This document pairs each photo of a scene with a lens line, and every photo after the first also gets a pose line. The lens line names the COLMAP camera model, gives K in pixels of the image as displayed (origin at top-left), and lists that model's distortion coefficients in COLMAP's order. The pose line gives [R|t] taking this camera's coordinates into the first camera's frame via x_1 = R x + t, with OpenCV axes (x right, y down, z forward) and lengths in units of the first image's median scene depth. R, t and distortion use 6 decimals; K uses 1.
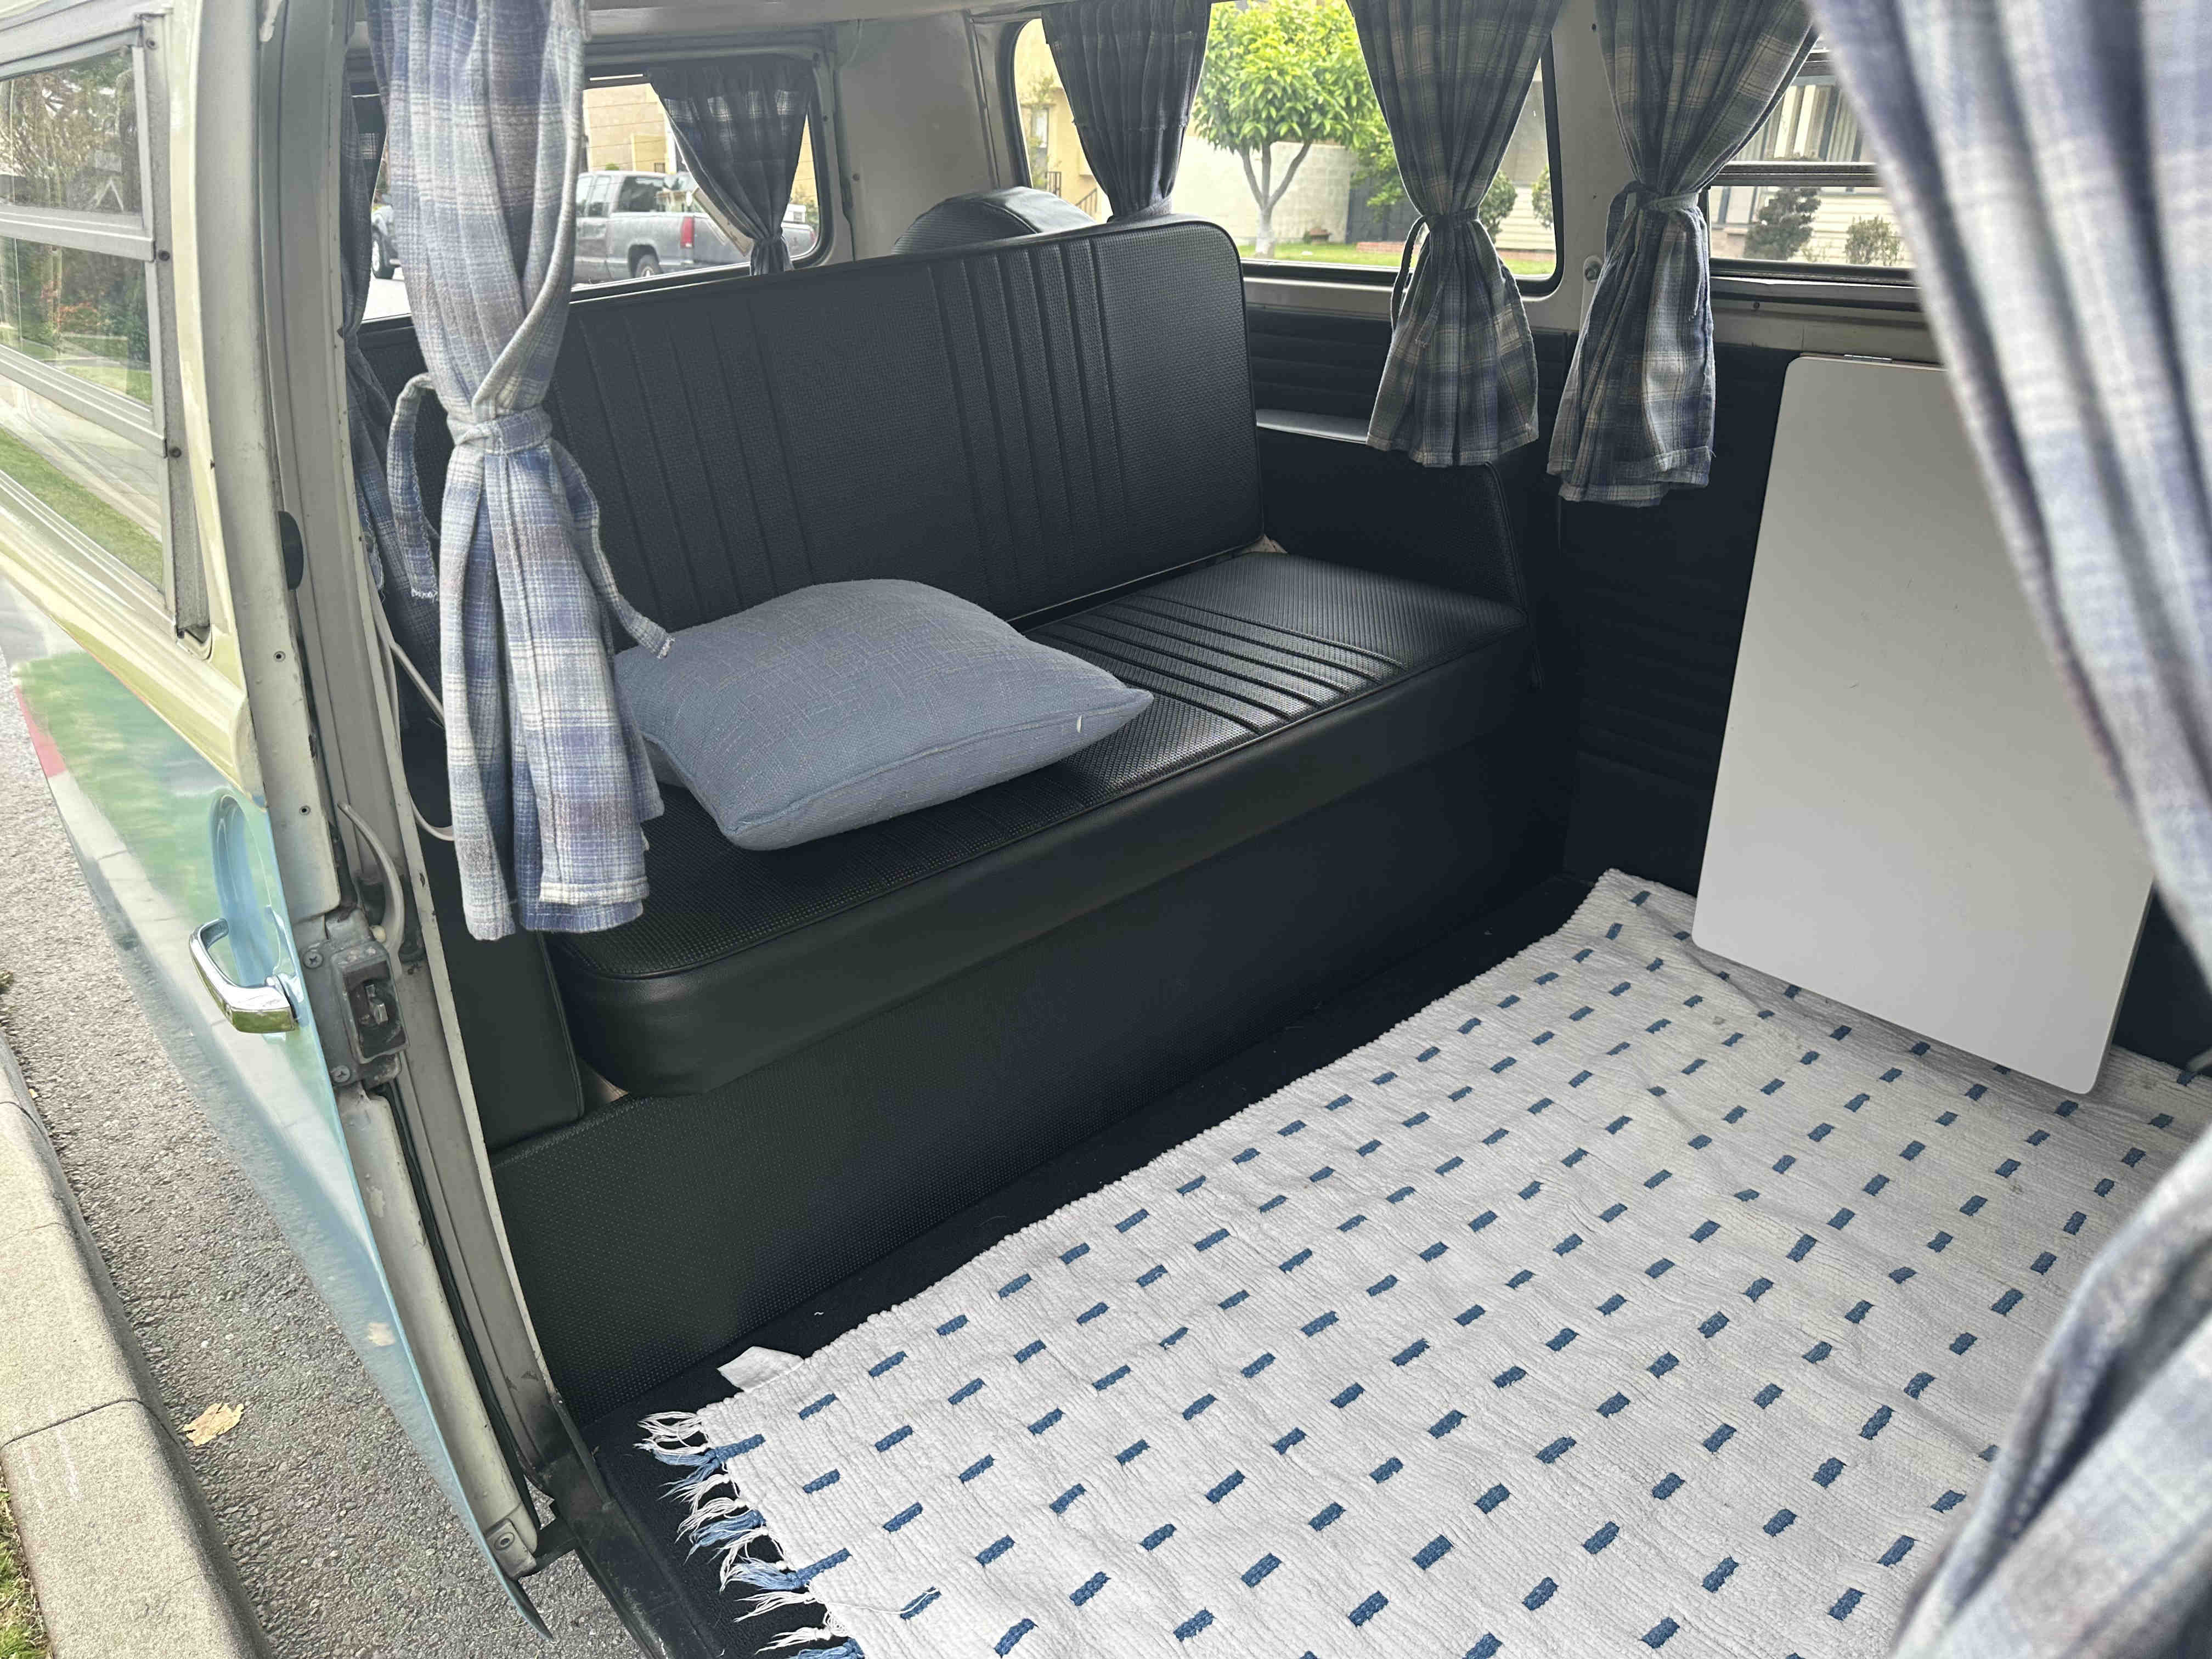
lens RADIAL K [[1562.1, 0, 1106.0], [0, 1562.1, 829.5], [0, 0, 1]] dist [-0.022015, 0.001091]
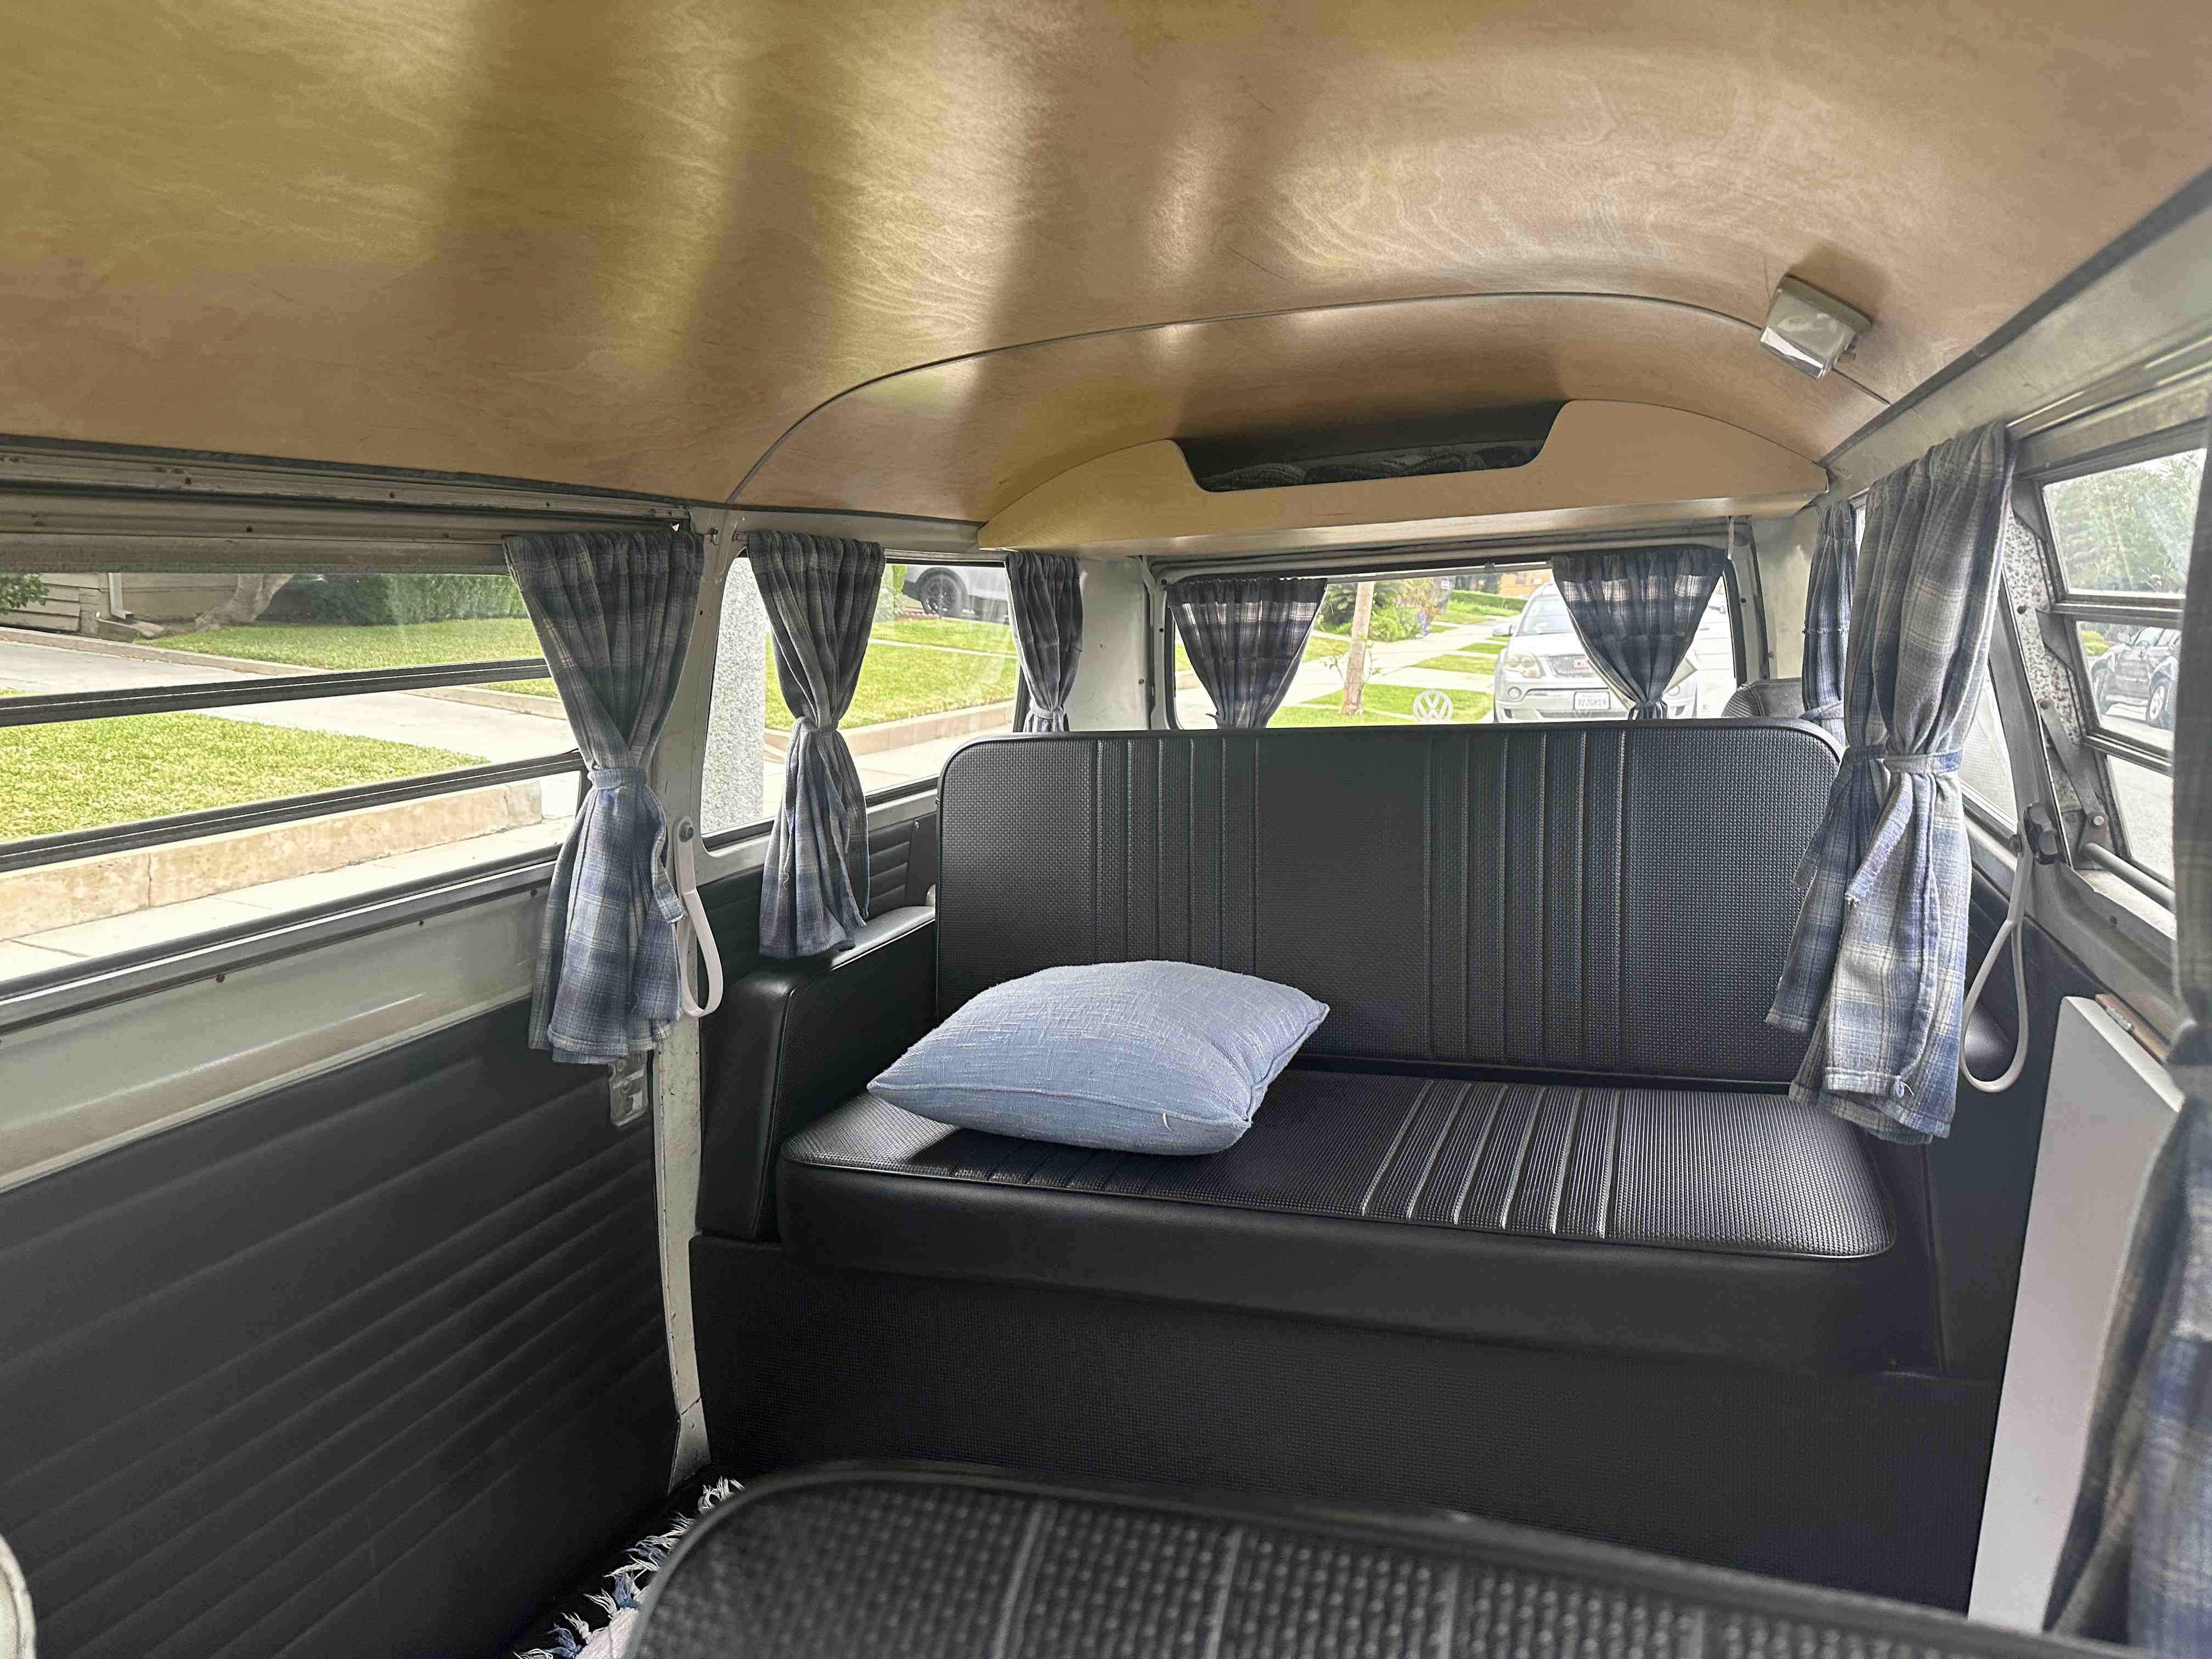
lens RADIAL K [[1562.1, 0, 1106.0], [0, 1562.1, 829.5], [0, 0, 1]] dist [-0.022015, 0.001091]
pose [[0.477580, 0.144741, -0.866584, 0.566631], [-0.351743, 0.935340, -0.037623, -0.137471], [0.805105, 0.322782, 0.497612, 0.214034]]
